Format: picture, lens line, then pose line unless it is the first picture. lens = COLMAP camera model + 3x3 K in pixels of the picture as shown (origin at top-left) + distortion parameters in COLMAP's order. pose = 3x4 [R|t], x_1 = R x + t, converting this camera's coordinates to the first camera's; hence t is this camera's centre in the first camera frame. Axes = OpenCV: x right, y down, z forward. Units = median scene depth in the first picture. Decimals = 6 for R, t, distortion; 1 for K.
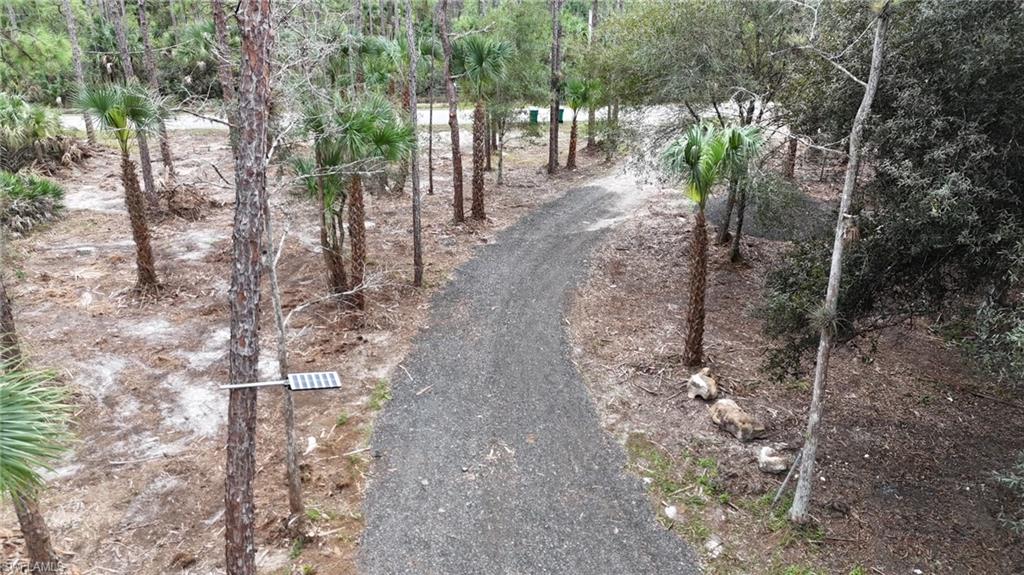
lens RADIAL K [[750.7, 0, 516.3], [0, 750.7, 288.2], [0, 0, 1]] dist [0.091488, -0.092693]
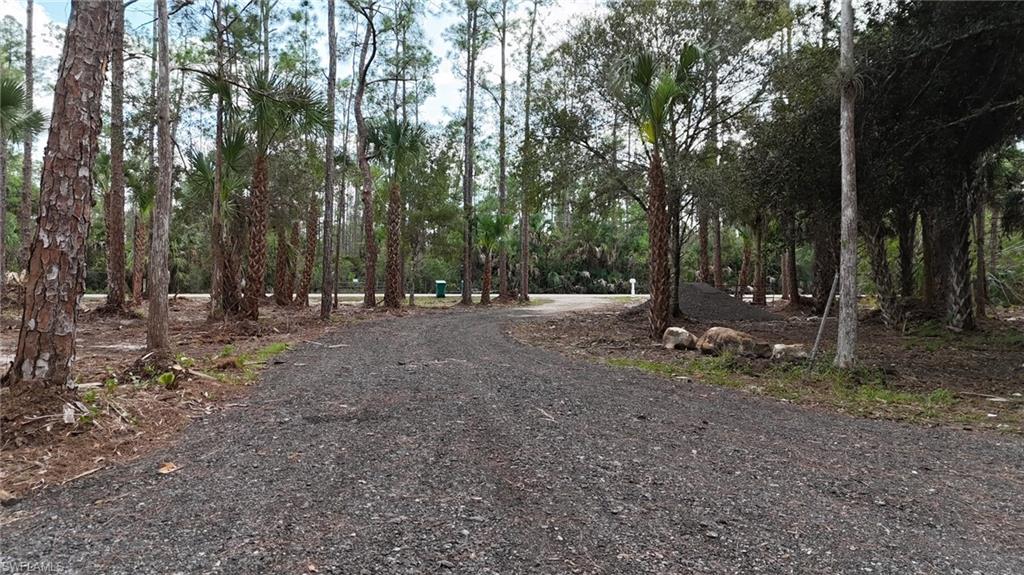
lens RADIAL K [[750.7, 0, 520.7], [0, 750.7, 284.5], [0, 0, 1]] dist [0.091488, -0.092693]
pose [[0.988735, 0.005741, 0.149570, -0.049834], [0.051006, 0.926534, -0.372737, 0.347632], [-0.140721, 0.376167, 0.915803, 0.220351]]
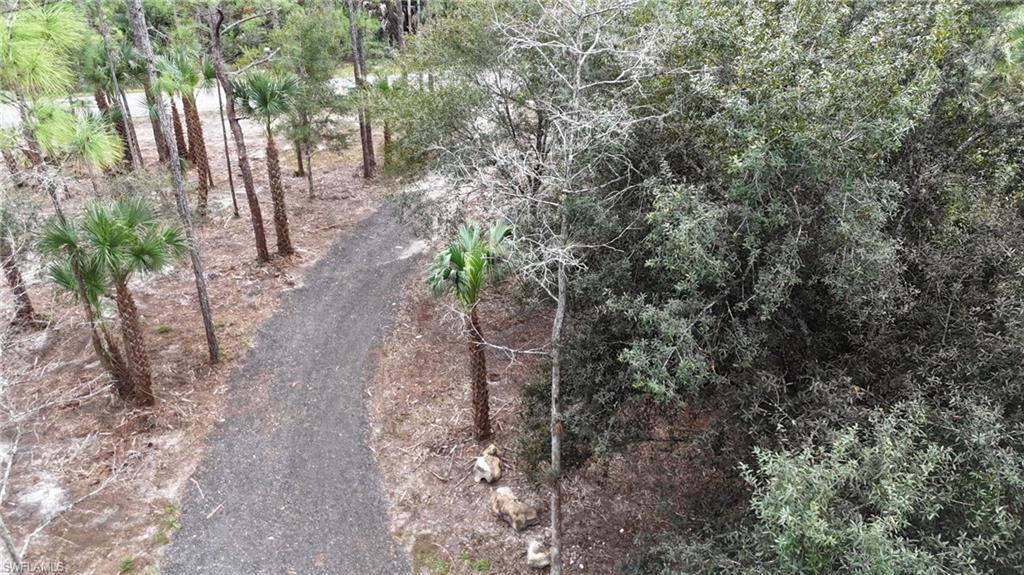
lens RADIAL K [[750.7, 0, 521.3], [0, 750.7, 292.9], [0, 0, 1]] dist [0.091488, -0.092693]
pose [[0.981504, -0.094876, 0.166276, 0.126877], [0.072069, 0.987778, 0.138207, -0.243789], [-0.177356, -0.123668, 0.976346, -0.031027]]
